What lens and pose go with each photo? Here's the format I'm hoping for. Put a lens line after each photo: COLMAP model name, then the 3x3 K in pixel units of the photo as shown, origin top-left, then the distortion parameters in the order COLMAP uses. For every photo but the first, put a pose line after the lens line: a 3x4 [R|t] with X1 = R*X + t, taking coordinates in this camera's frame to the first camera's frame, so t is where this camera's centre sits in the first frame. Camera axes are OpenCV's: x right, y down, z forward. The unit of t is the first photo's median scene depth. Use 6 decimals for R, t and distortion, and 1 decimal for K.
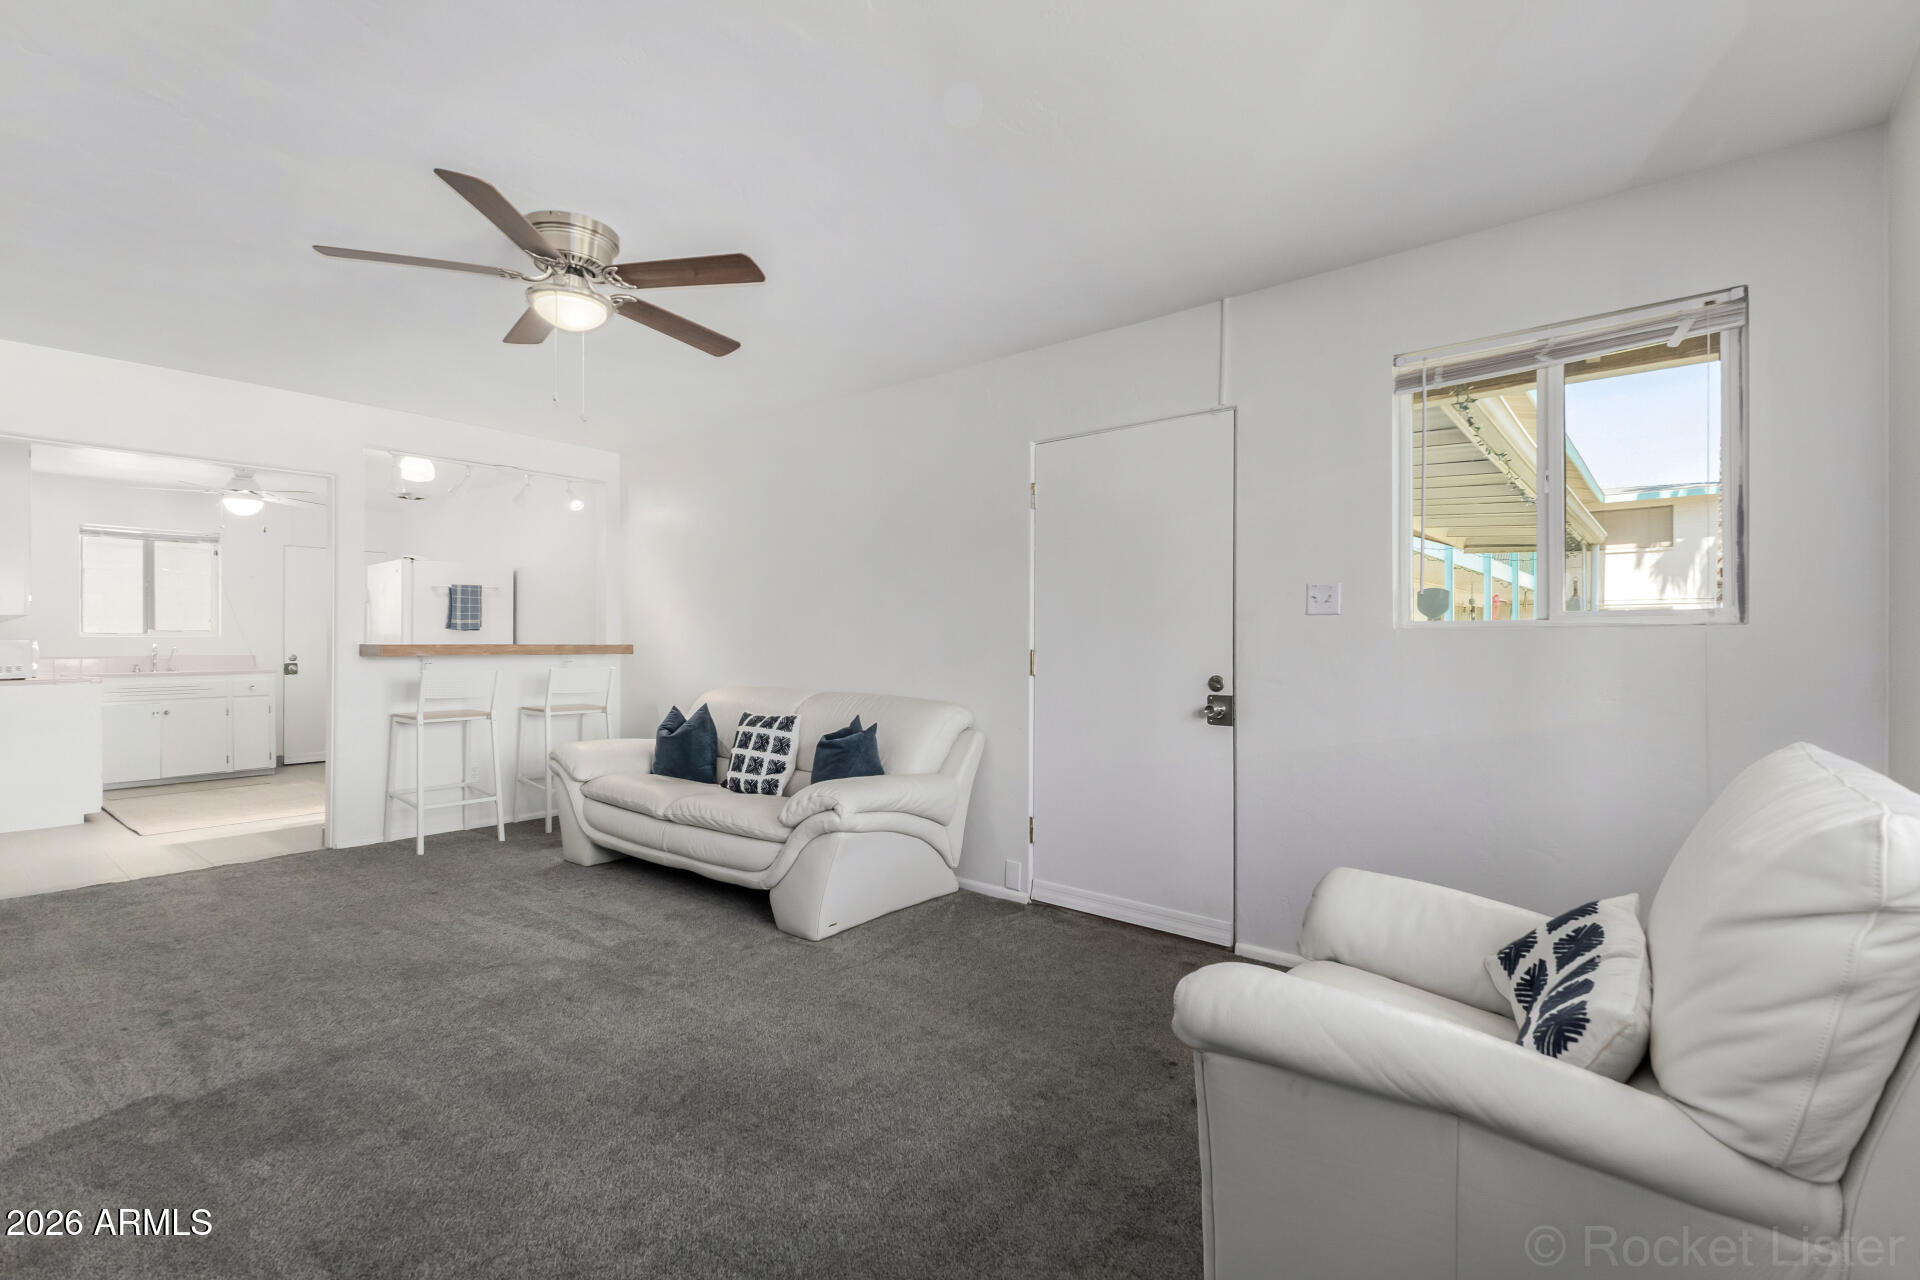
lens RADIAL K [[853.2, 0, 960.0], [0, 853.2, 640.0], [0, 0, 1]] dist [0.003584, 0.000222]
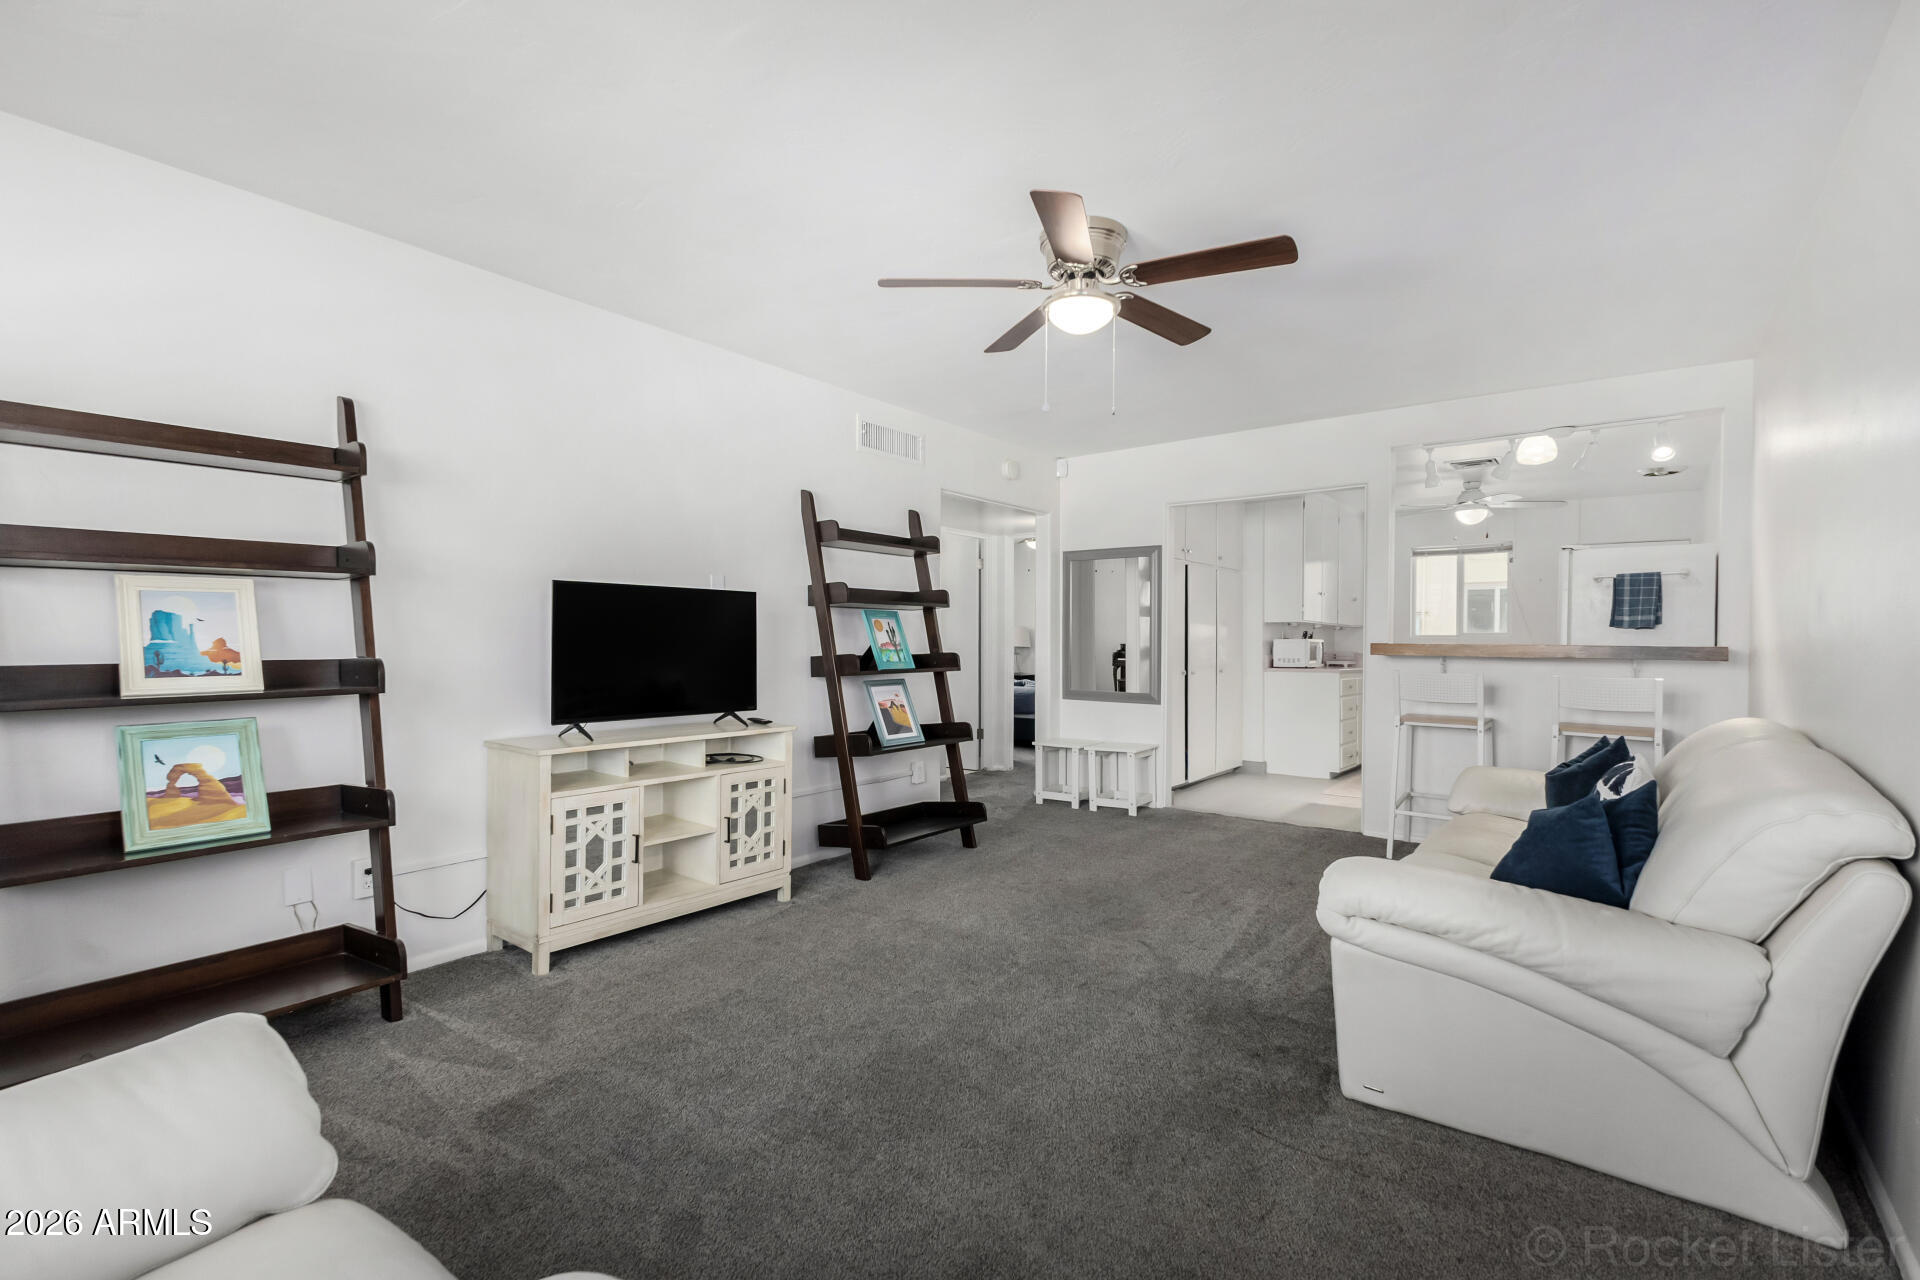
lens RADIAL K [[848.5, 0, 960.0], [0, 848.5, 640.0], [0, 0, 1]] dist [0.021214, -0.000138]
pose [[0.033169, 0.002179, -0.999447, 0.234320], [0.000513, 0.999997, 0.002197, -0.002305], [0.999450, -0.000586, 0.033168, 0.325475]]
